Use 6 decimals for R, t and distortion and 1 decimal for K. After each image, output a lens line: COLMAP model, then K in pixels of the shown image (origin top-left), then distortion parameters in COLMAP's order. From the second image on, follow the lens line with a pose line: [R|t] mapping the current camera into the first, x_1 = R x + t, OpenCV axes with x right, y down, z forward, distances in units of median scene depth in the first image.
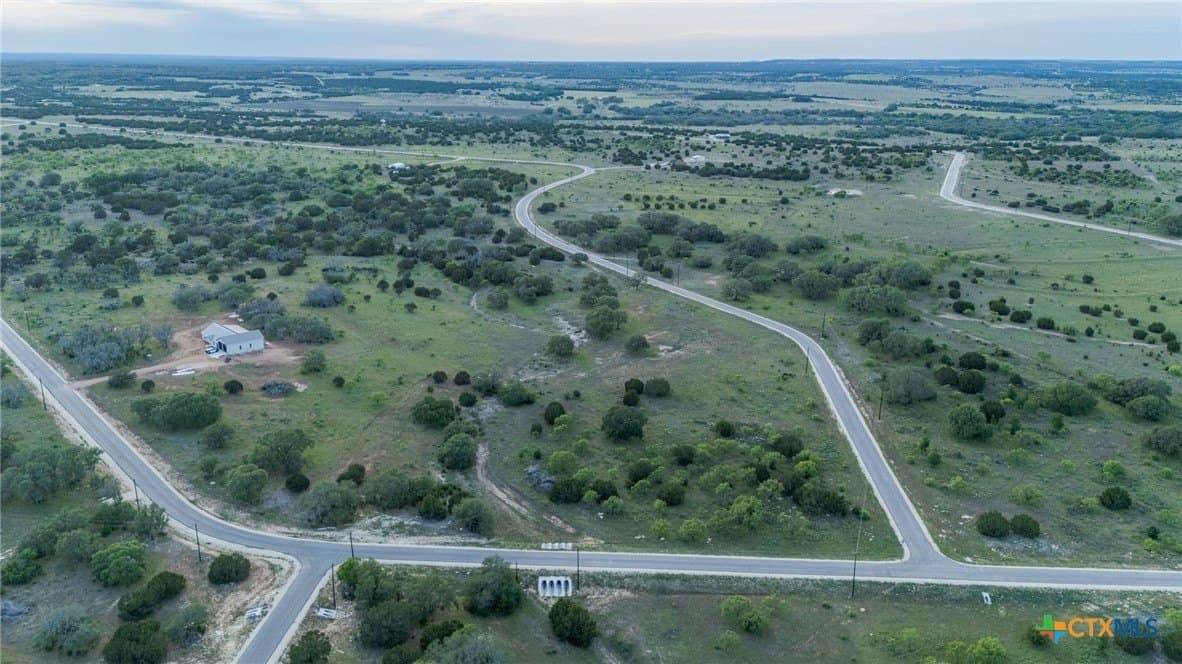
lens RADIAL K [[883.5, 0, 608.3], [0, 883.5, 333.0], [0, 0, 1]] dist [0.074053, -0.065864]
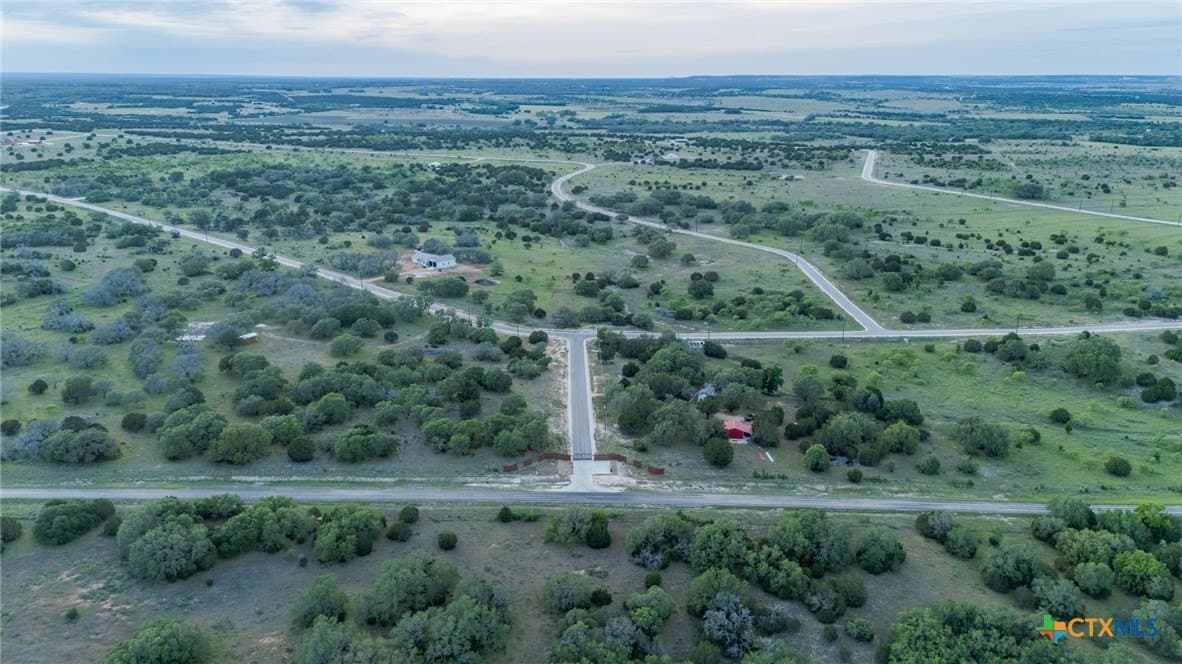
lens RADIAL K [[865.1, 0, 591.0], [0, 865.1, 332.0], [0, 0, 1]] dist [0.088494, -0.107116]
pose [[0.997409, -0.024366, 0.067689, -0.109475], [0.025188, 0.999619, -0.011313, 0.068868], [-0.067388, 0.012989, 0.997642, -0.240340]]
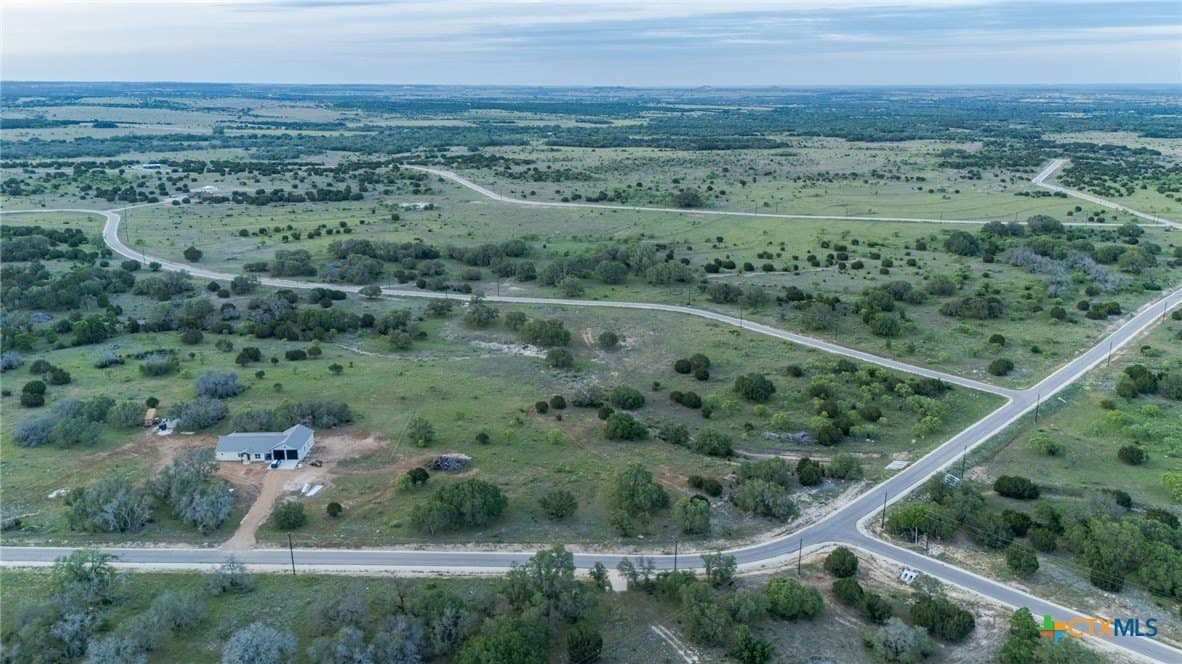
lens RADIAL K [[865.1, 0, 591.0], [0, 865.1, 332.0], [0, 0, 1]] dist [0.088494, -0.107116]
pose [[0.666335, -0.210710, 0.715261, -0.321310], [0.224610, 0.971408, 0.076923, -0.036645], [-0.711019, 0.109399, 0.694611, 0.115343]]
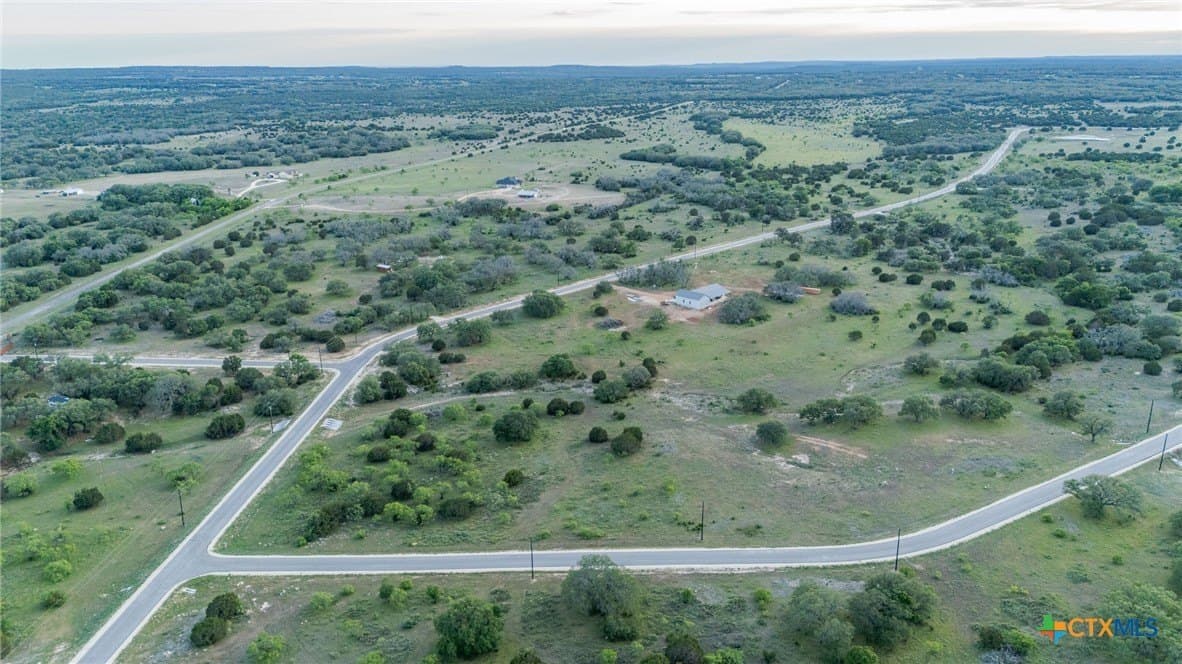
lens RADIAL K [[865.1, 0, 591.0], [0, 865.1, 332.0], [0, 0, 1]] dist [0.088494, -0.107116]
pose [[0.026676, 0.266275, -0.963528, 0.324470], [-0.272894, 0.929200, 0.249233, -0.089940], [0.961674, 0.256292, 0.097452, 0.327121]]
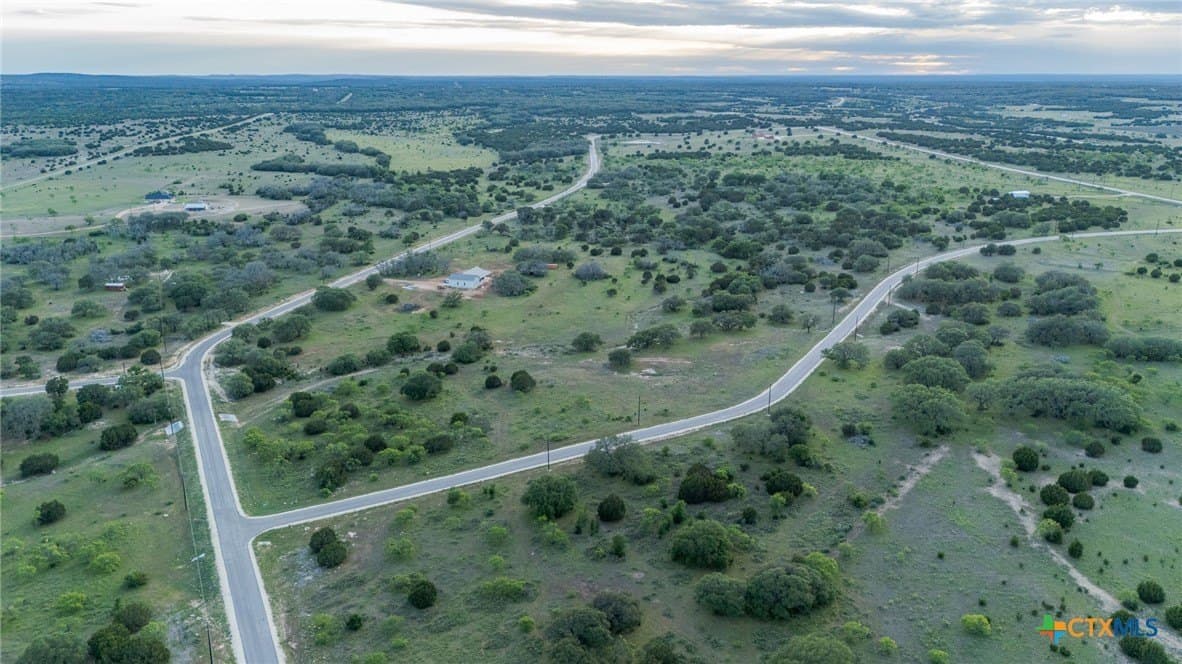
lens RADIAL K [[865.1, 0, 591.0], [0, 865.1, 332.0], [0, 0, 1]] dist [0.088494, -0.107116]
pose [[0.501418, 0.217723, -0.837363, 0.368637], [-0.232353, 0.966153, 0.112075, -0.049188], [0.833422, 0.138368, 0.535035, 0.192735]]
